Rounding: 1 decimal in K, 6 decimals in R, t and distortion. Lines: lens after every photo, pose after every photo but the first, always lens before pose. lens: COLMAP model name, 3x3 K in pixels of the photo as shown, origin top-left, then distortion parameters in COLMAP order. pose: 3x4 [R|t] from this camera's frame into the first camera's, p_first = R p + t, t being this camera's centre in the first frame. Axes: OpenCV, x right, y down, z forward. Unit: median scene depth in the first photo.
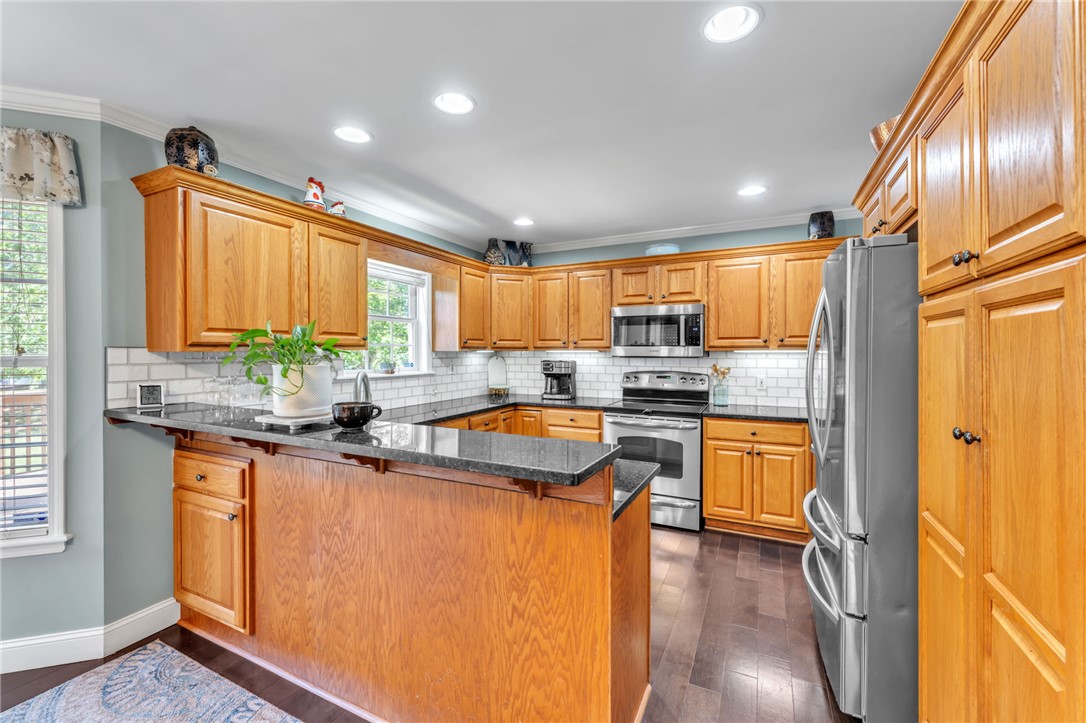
lens RADIAL K [[445.4, 0, 548.1], [0, 445.4, 356.3], [0, 0, 1]] dist [-0.003347, -0.000404]
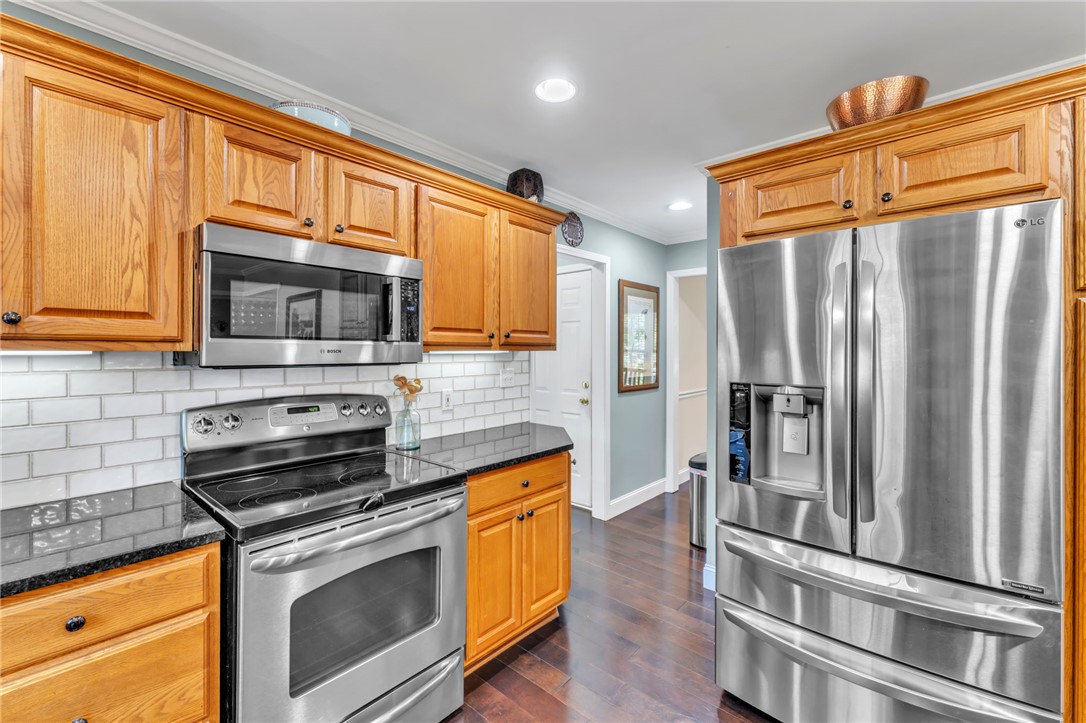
lens RADIAL K [[445.4, 0, 537.7], [0, 445.4, 354.5], [0, 0, 1]] dist [-0.003347, -0.000404]
pose [[0.299569, -0.004676, 0.954063, -0.117873], [0.012235, 0.999925, 0.001059, -0.007445], [-0.953996, 0.011356, 0.299604, 0.755152]]
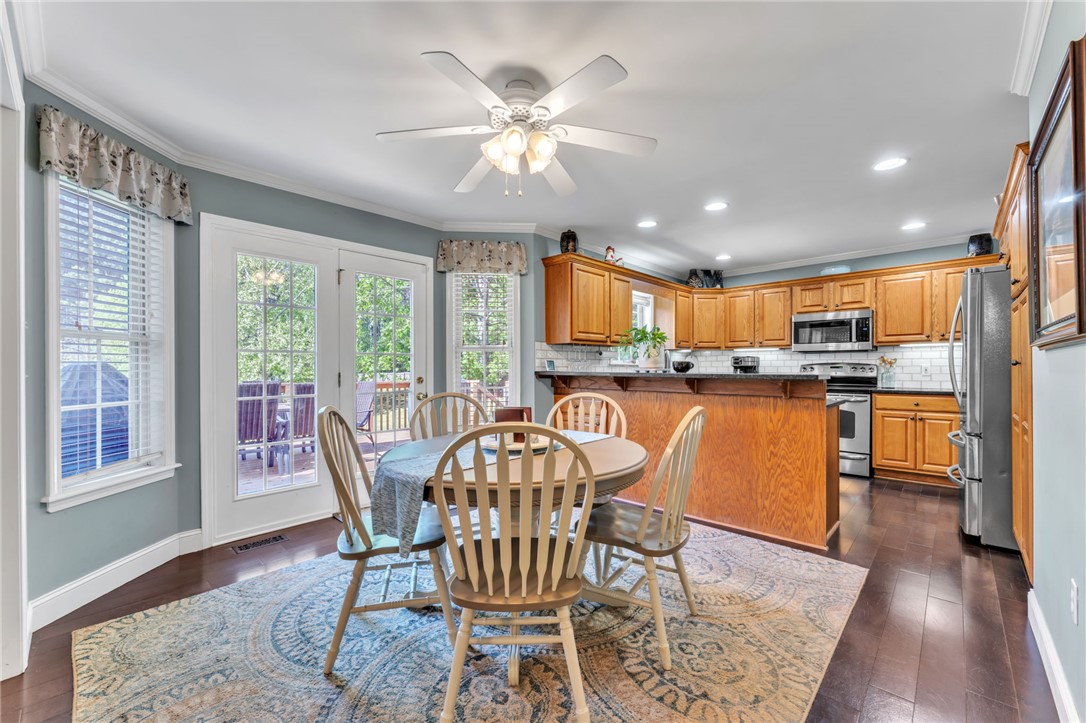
lens RADIAL K [[445.4, 0, 539.0], [0, 445.4, 371.4], [0, 0, 1]] dist [-0.003347, -0.000404]
pose [[0.954383, -0.000217, -0.298586, -0.215501], [-0.001422, 0.999985, -0.005272, 0.078715], [0.298583, 0.005456, 0.954368, -0.592844]]
